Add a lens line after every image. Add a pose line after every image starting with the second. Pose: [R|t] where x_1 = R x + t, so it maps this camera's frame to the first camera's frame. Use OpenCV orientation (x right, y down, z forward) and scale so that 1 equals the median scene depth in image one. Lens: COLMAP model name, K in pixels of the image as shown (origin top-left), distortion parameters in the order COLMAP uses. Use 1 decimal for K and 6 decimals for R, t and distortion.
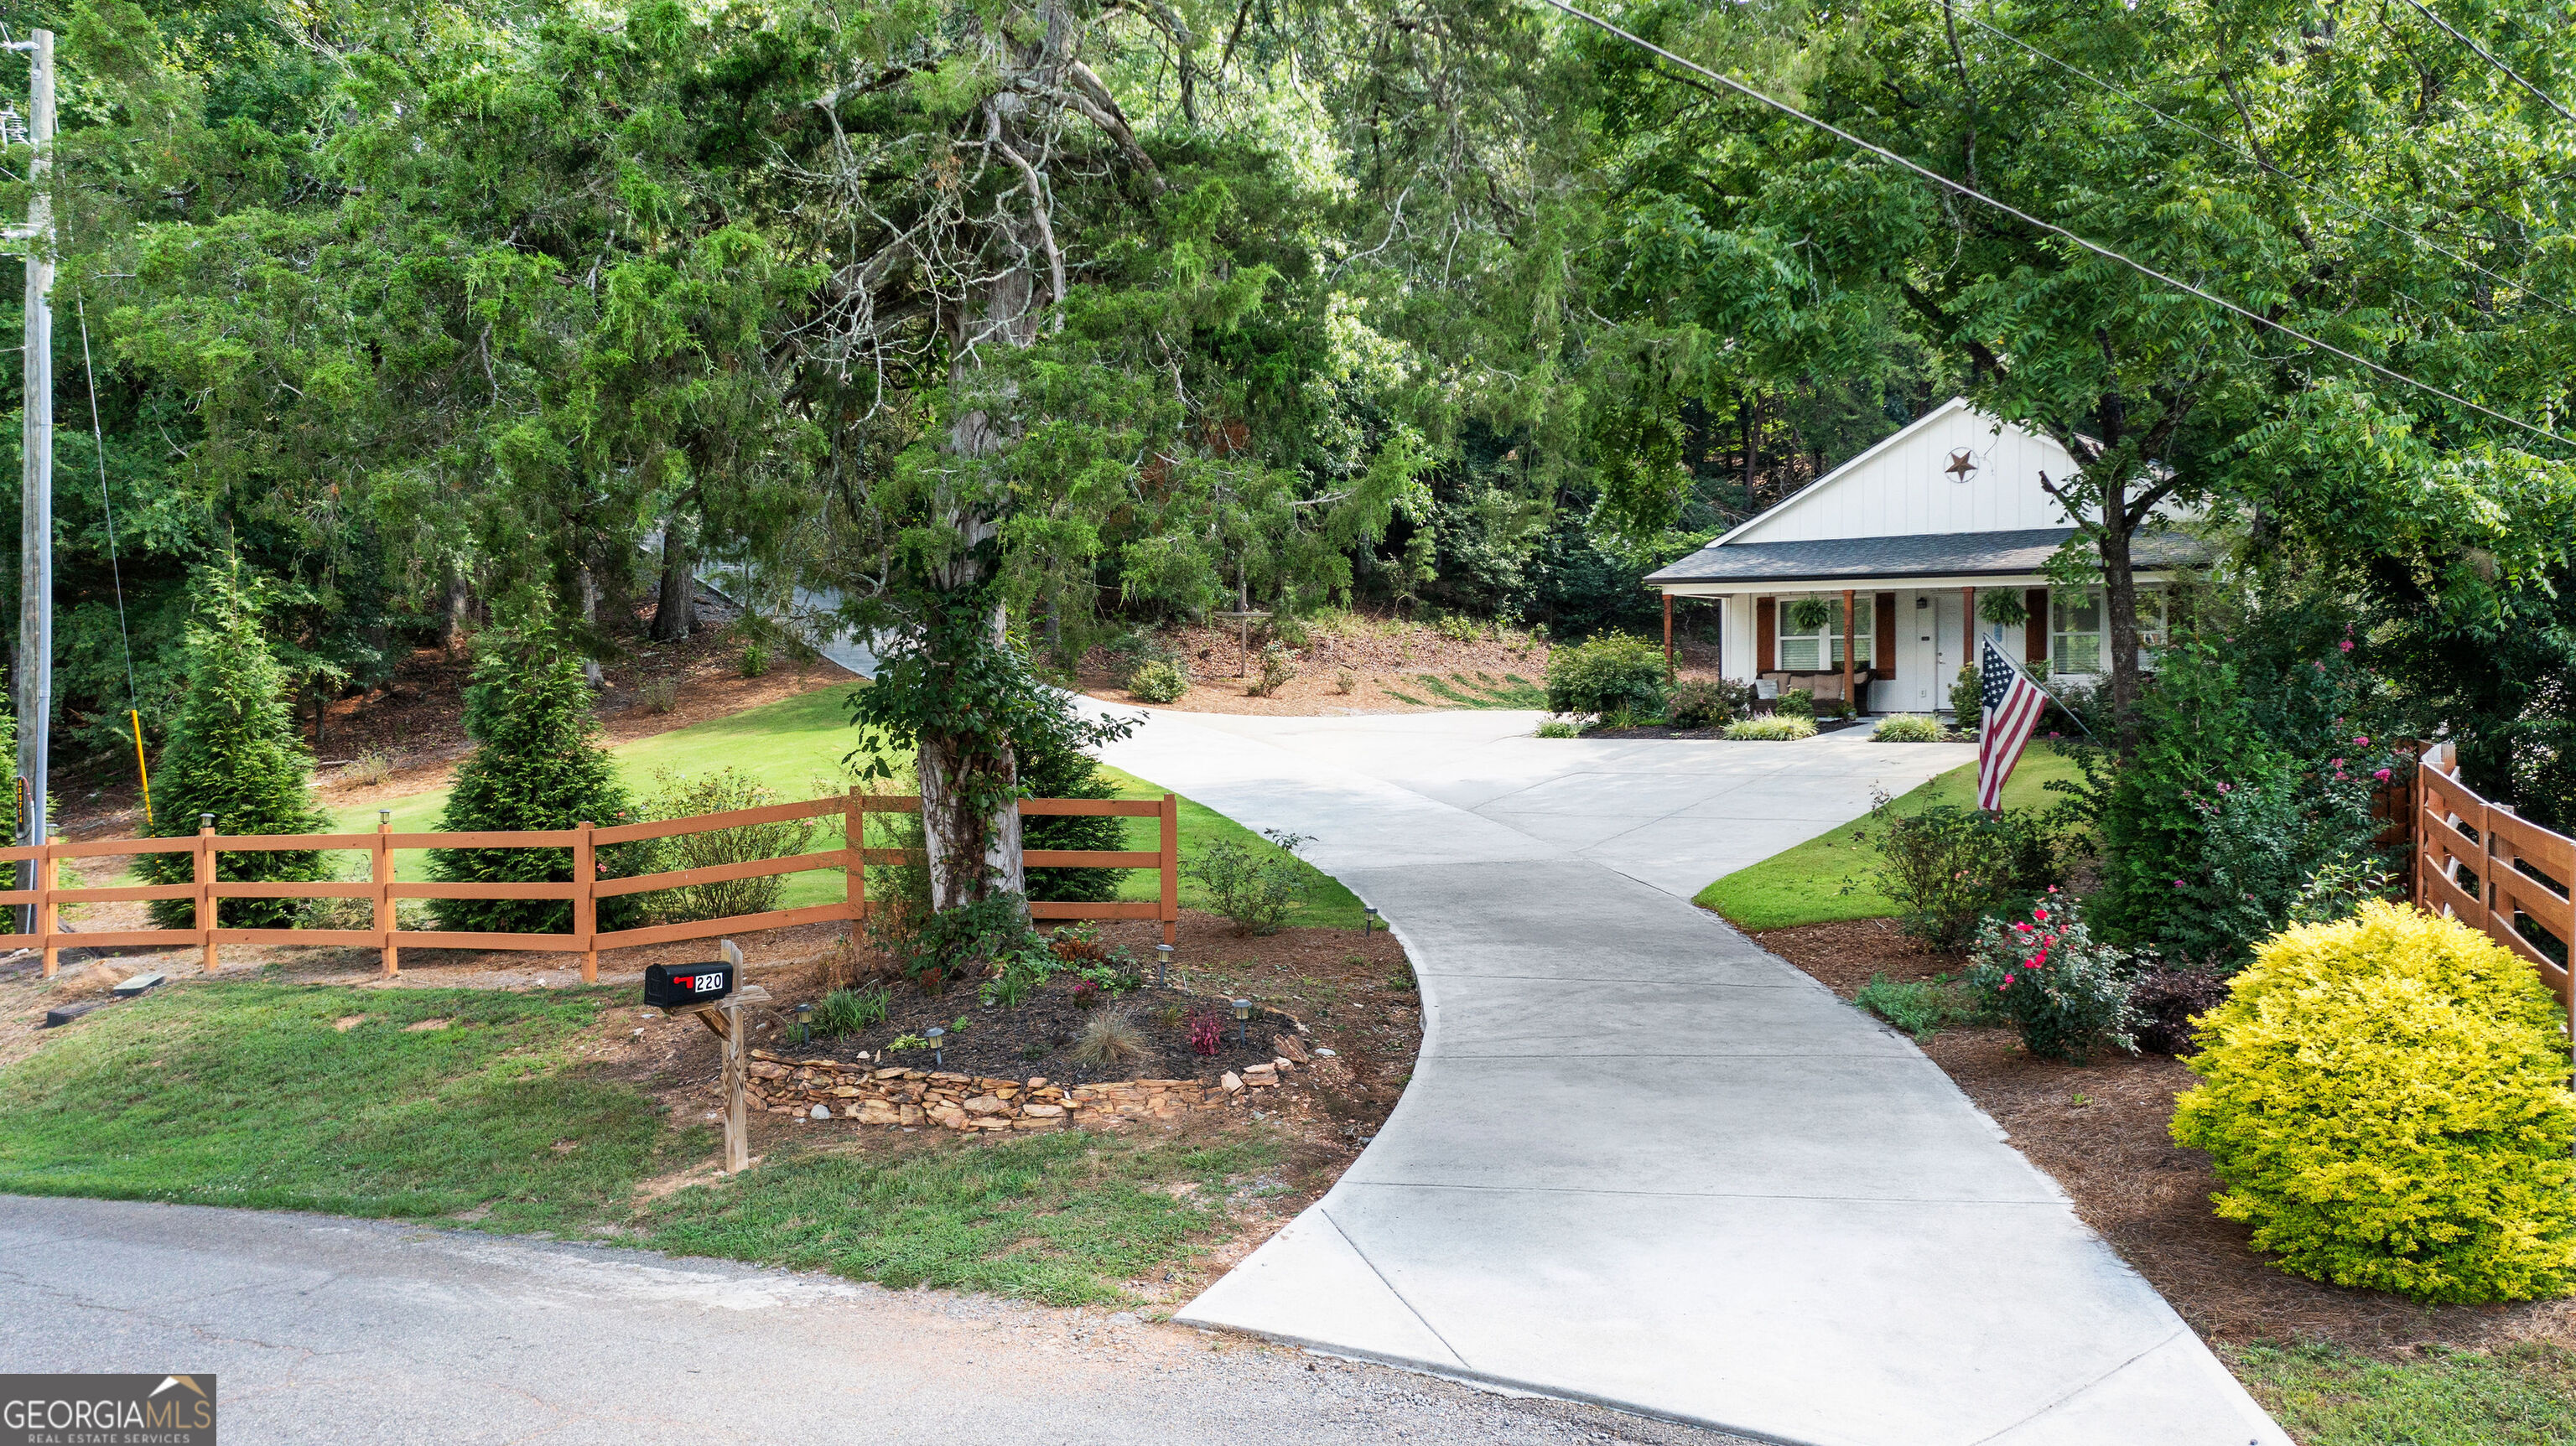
lens RADIAL K [[2047.0, 0, 1287.9], [0, 2047.0, 705.3], [0, 0, 1]] dist [-0.006699, 0.008861]
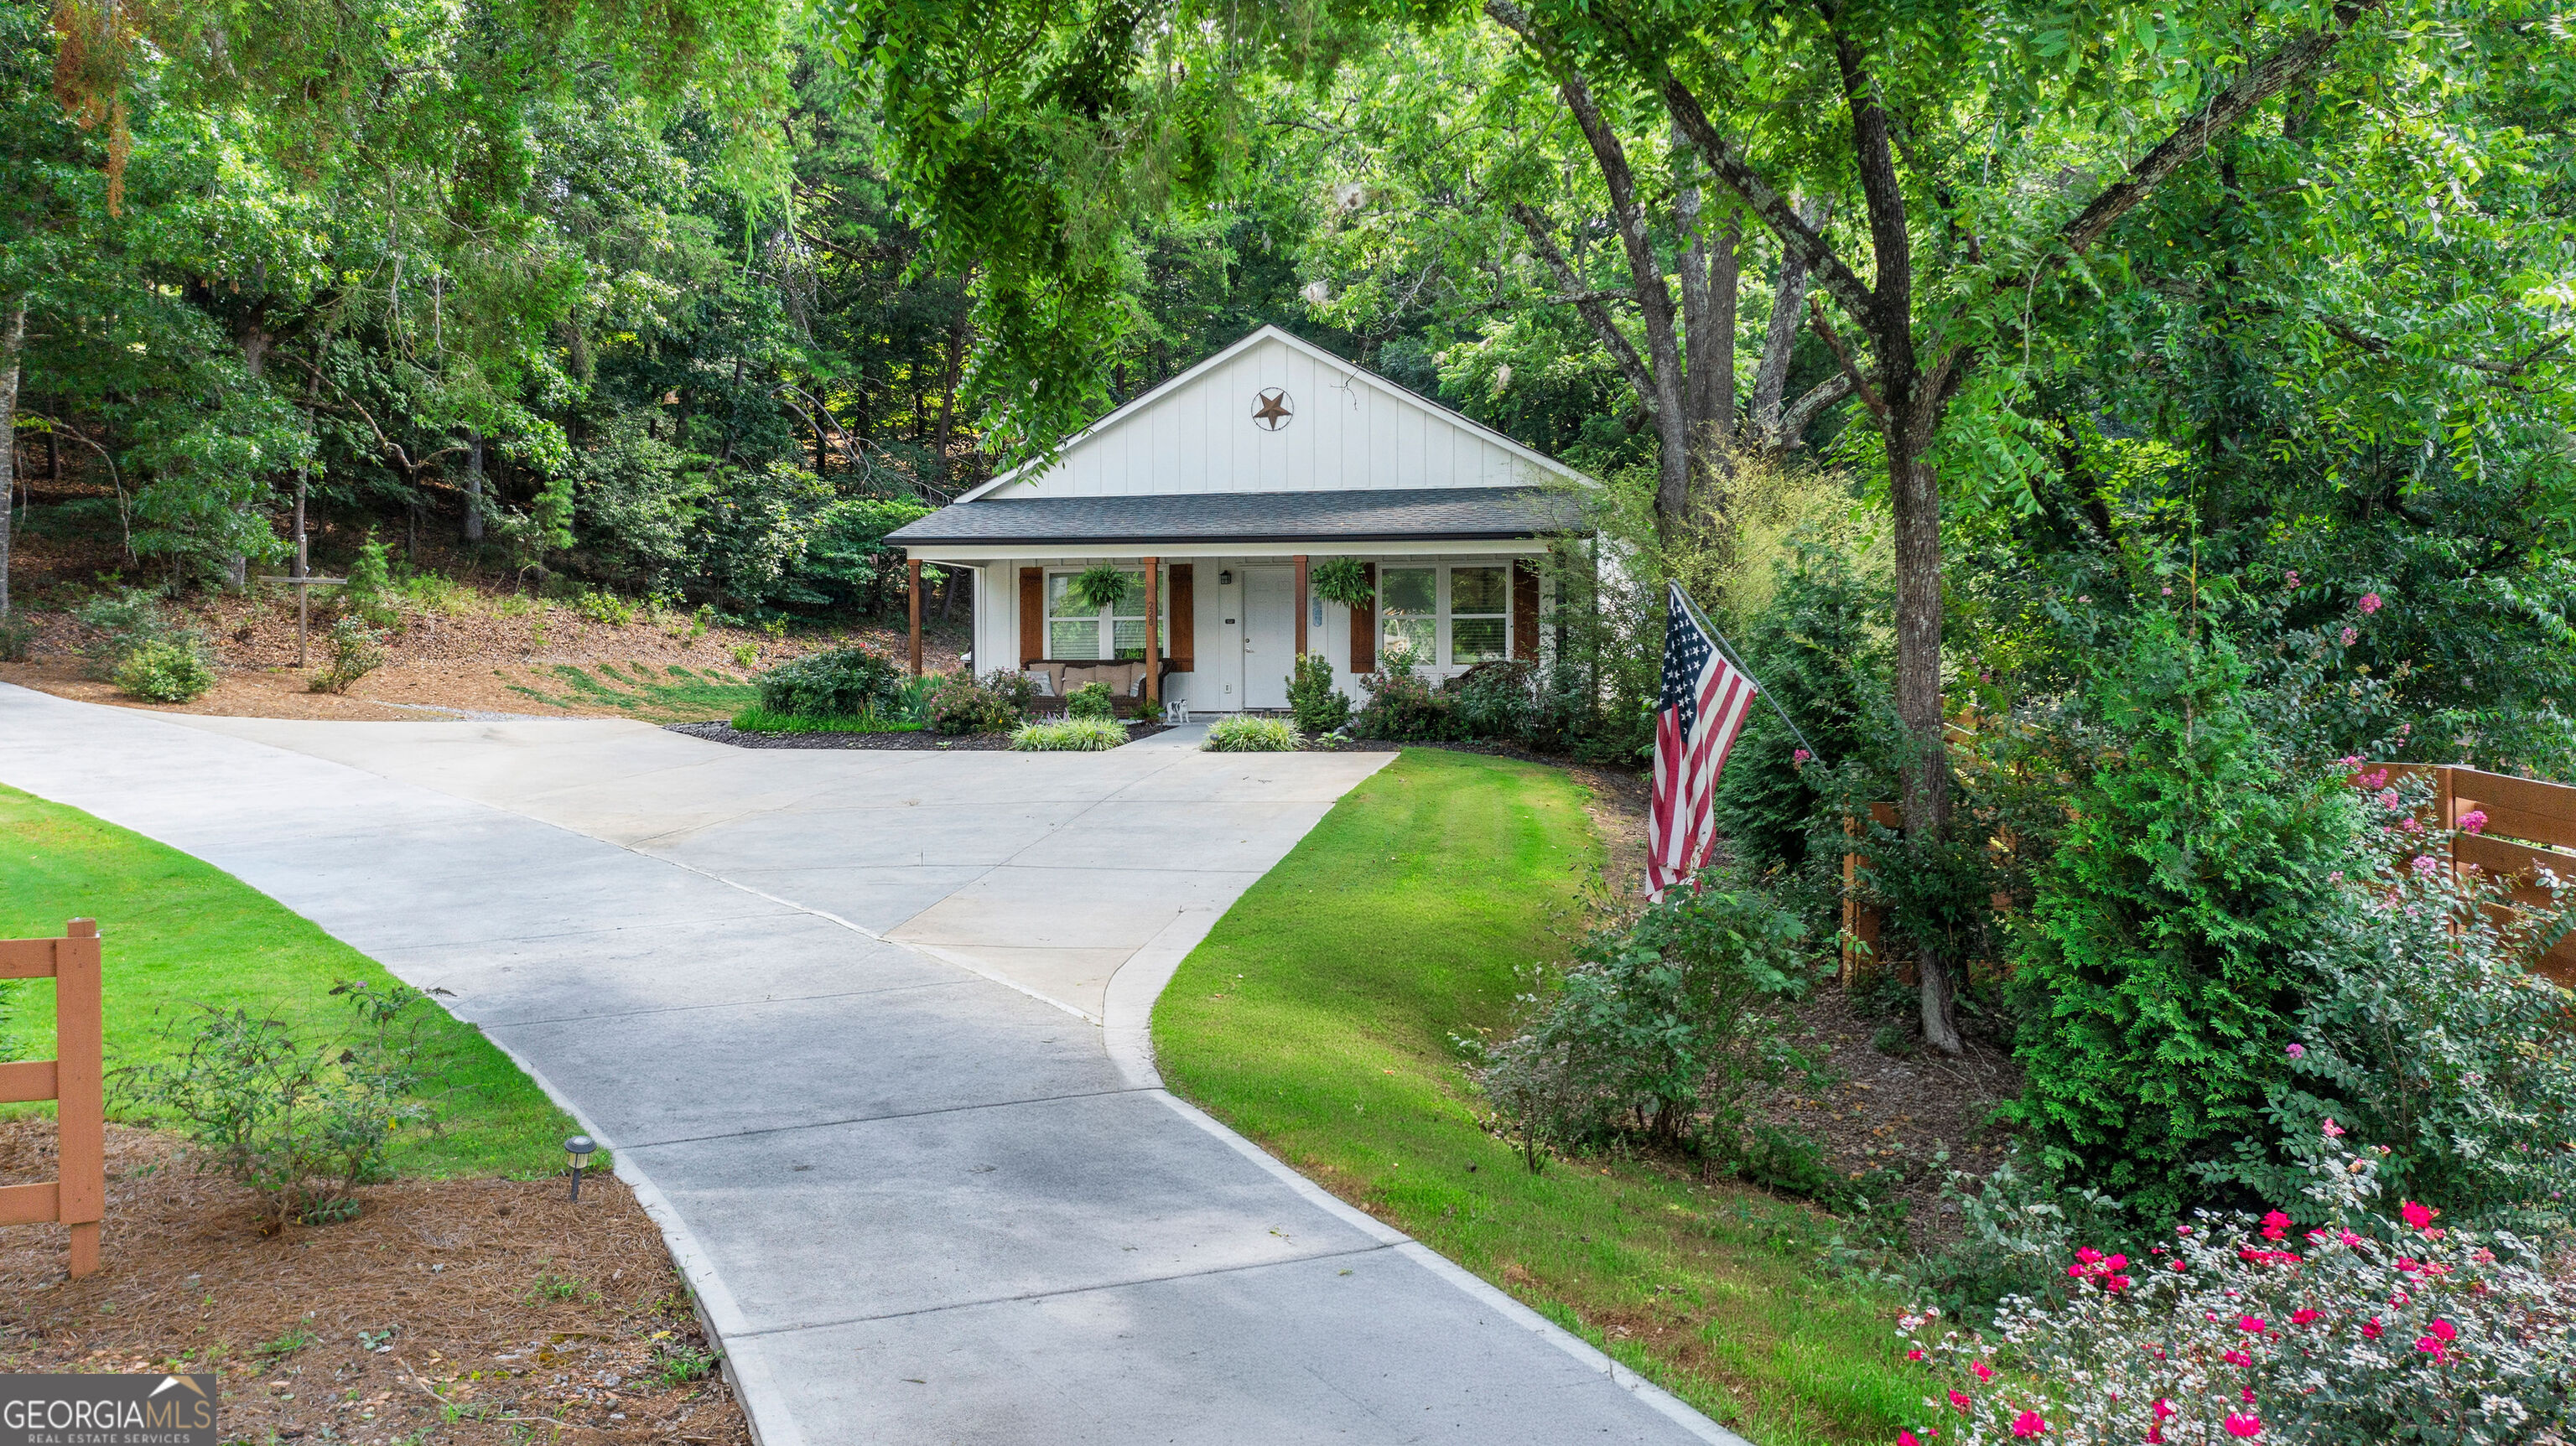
lens RADIAL K [[2047.0, 0, 1287.9], [0, 2047.0, 705.3], [0, 0, 1]] dist [-0.006699, 0.008861]
pose [[0.911580, -0.003313, 0.411110, -0.001828], [0.002825, 0.999994, 0.001794, -0.000552], [-0.411114, -0.000474, 0.911584, 0.222941]]
